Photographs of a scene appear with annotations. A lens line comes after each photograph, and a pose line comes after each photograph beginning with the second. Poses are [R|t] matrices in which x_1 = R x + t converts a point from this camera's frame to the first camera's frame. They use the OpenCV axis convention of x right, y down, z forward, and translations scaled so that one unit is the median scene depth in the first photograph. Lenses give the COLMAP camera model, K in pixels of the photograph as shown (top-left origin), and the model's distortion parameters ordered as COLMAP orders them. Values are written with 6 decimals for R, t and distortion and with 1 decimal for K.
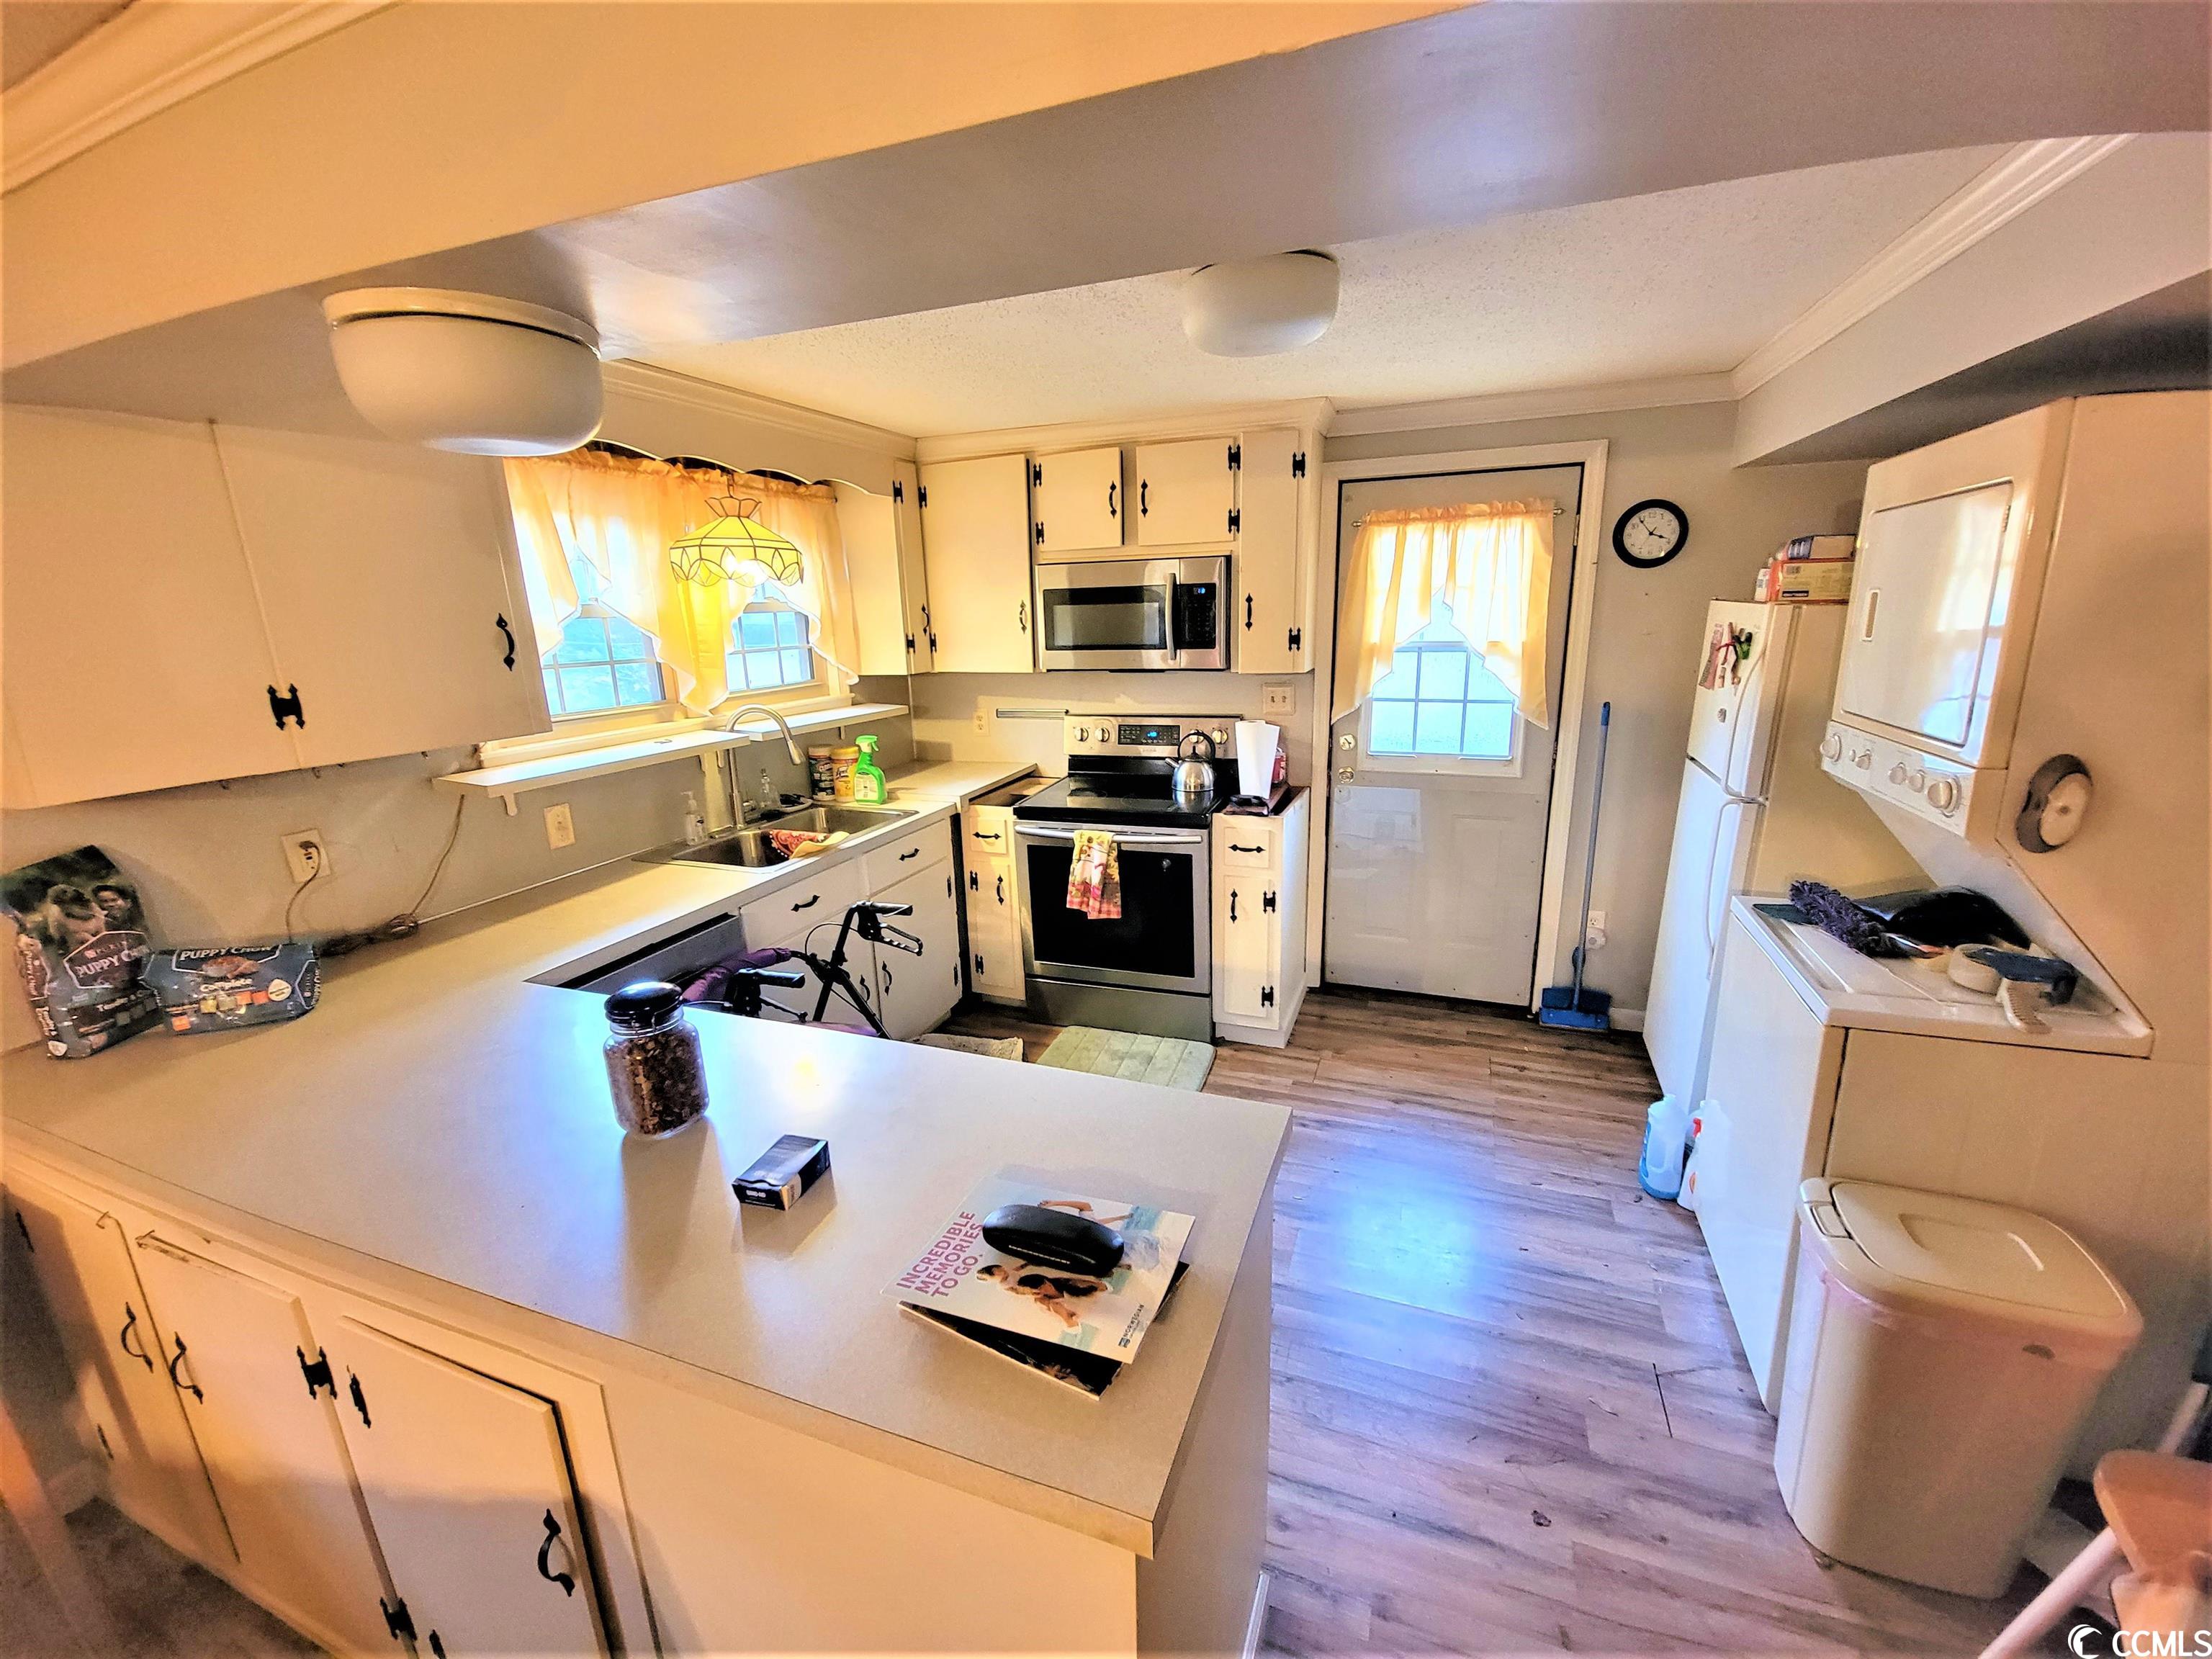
lens RADIAL K [[896.7, 0, 1107.9], [0, 896.7, 834.9], [0, 0, 1]] dist [-0.002907, 0.000293]
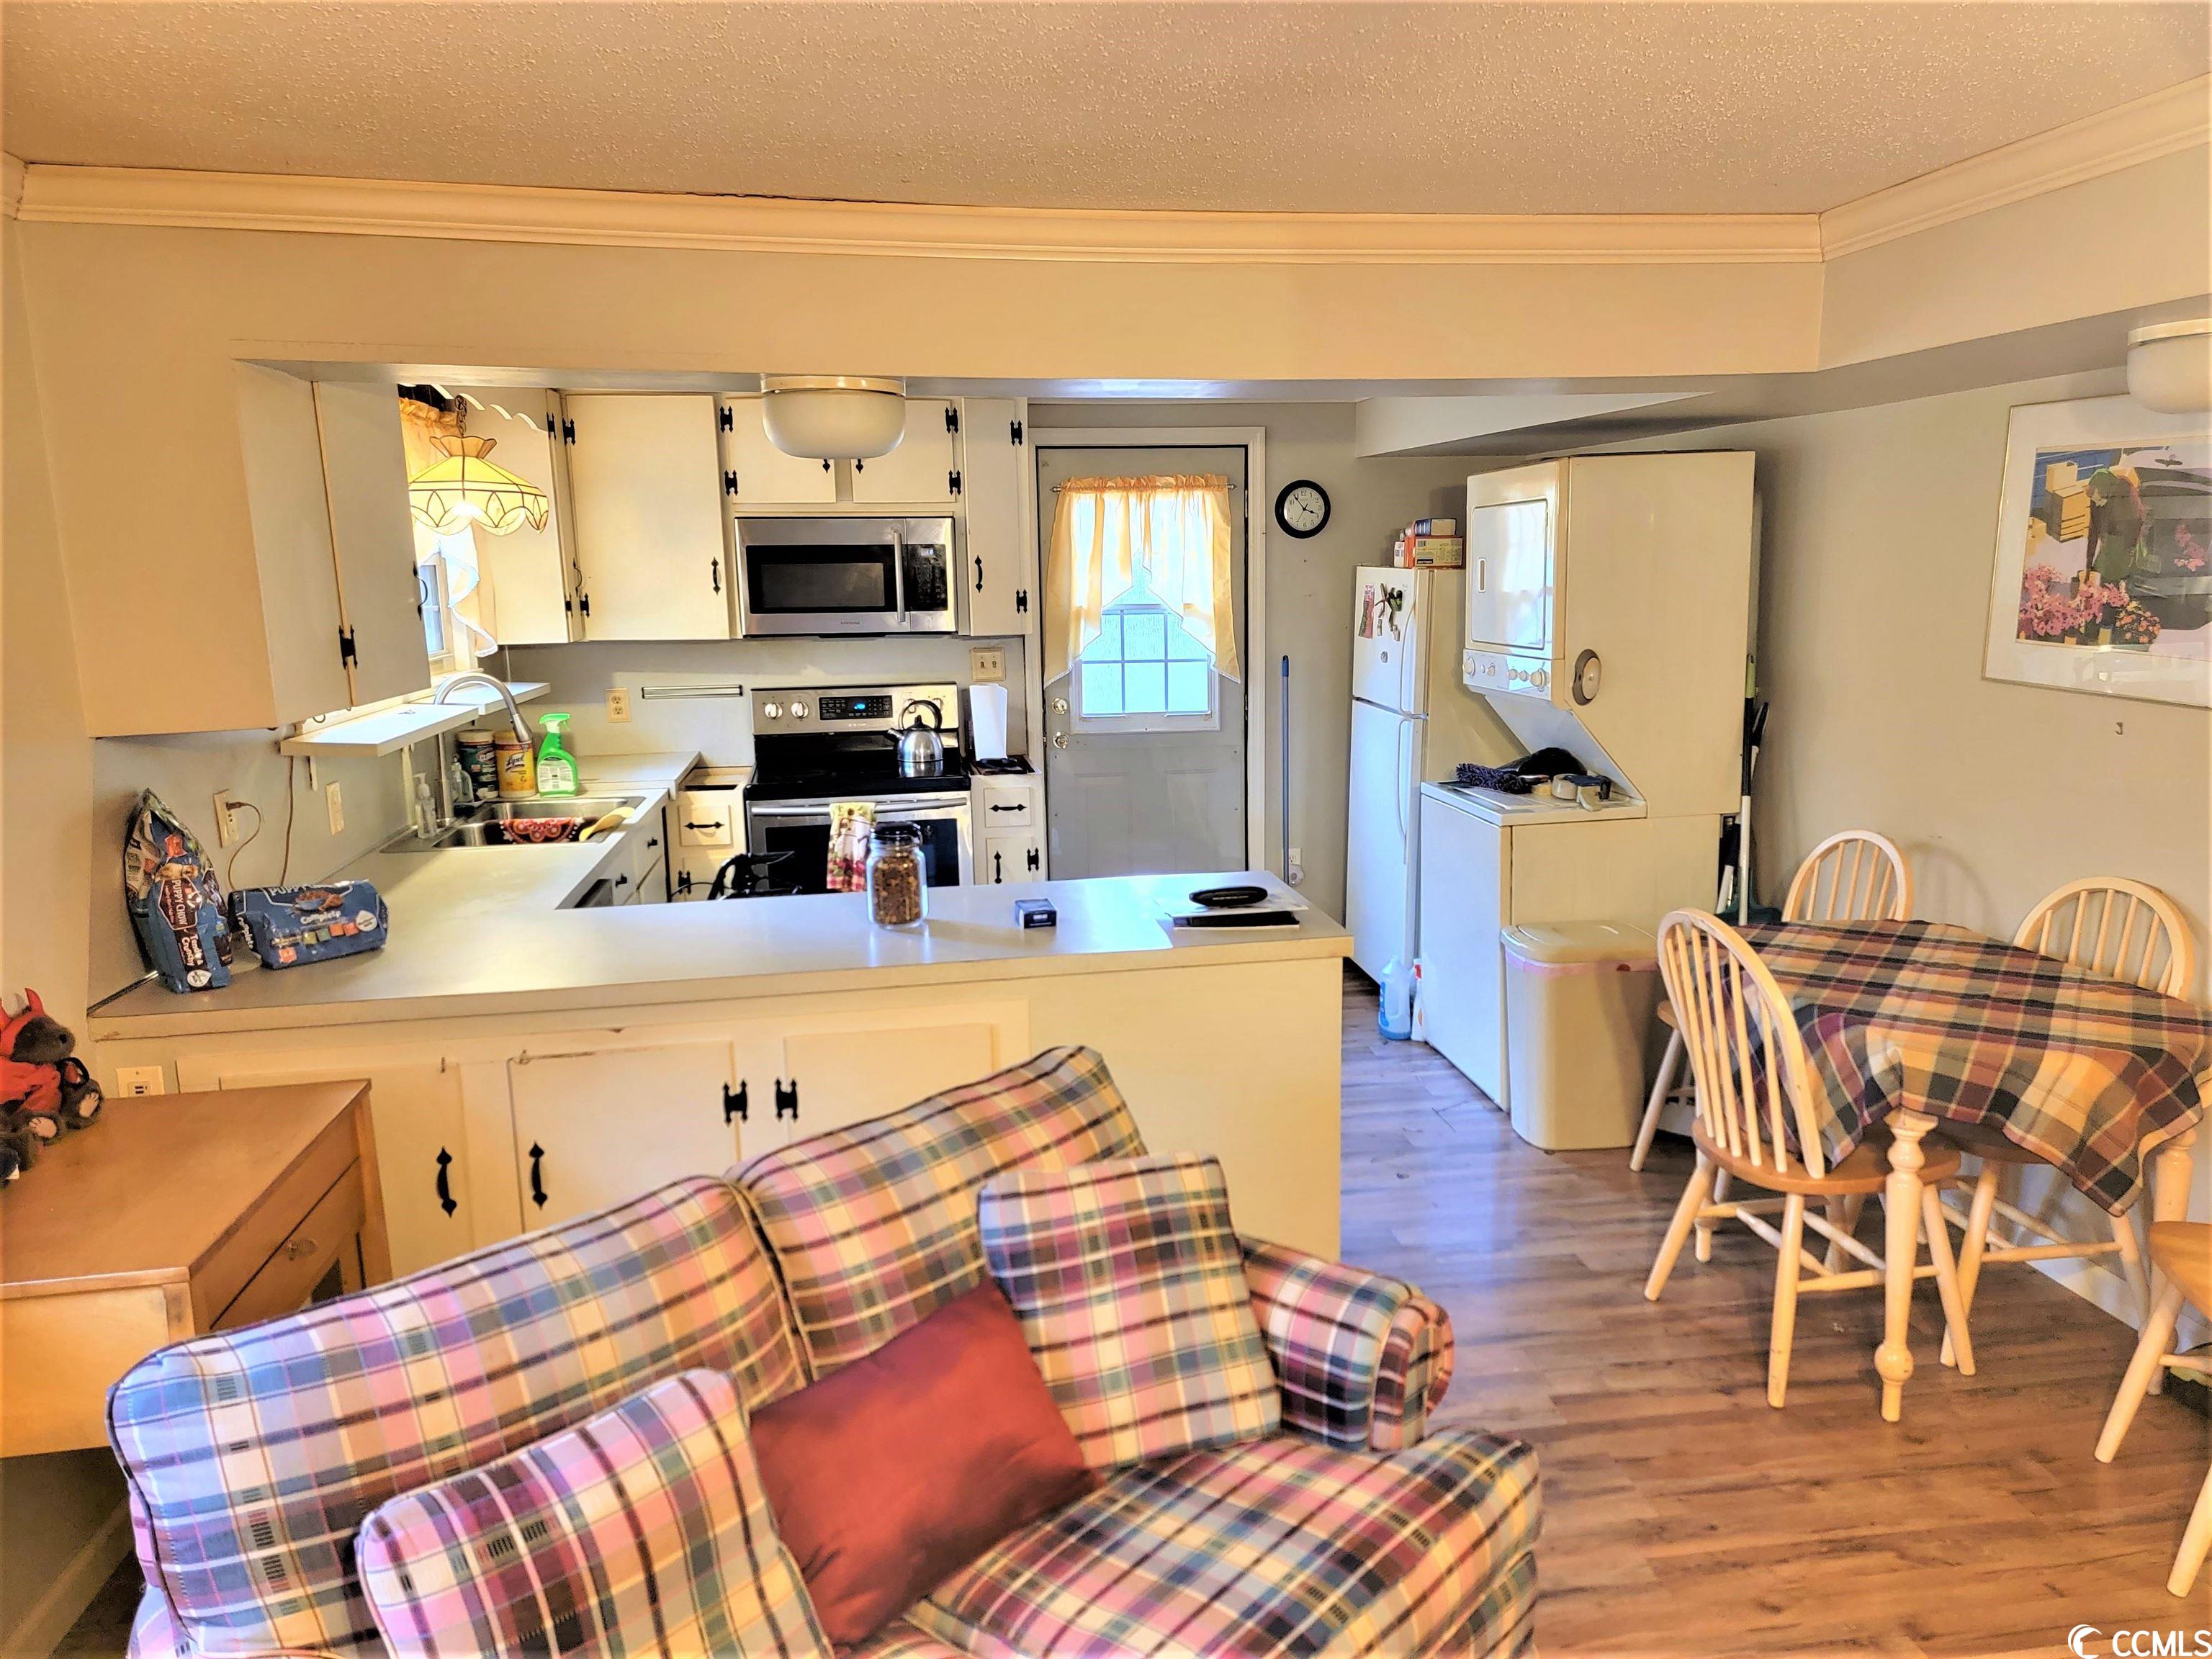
lens RADIAL K [[1563.4, 0, 1117.5], [0, 1563.4, 821.2], [0, 0, 1]] dist [0.127436, -0.100885]
pose [[0.863741, -0.069608, 0.499105, -0.599142], [0.116514, 0.991163, -0.063403, 0.152050], [-0.490281, 0.112917, 0.864219, -0.550405]]
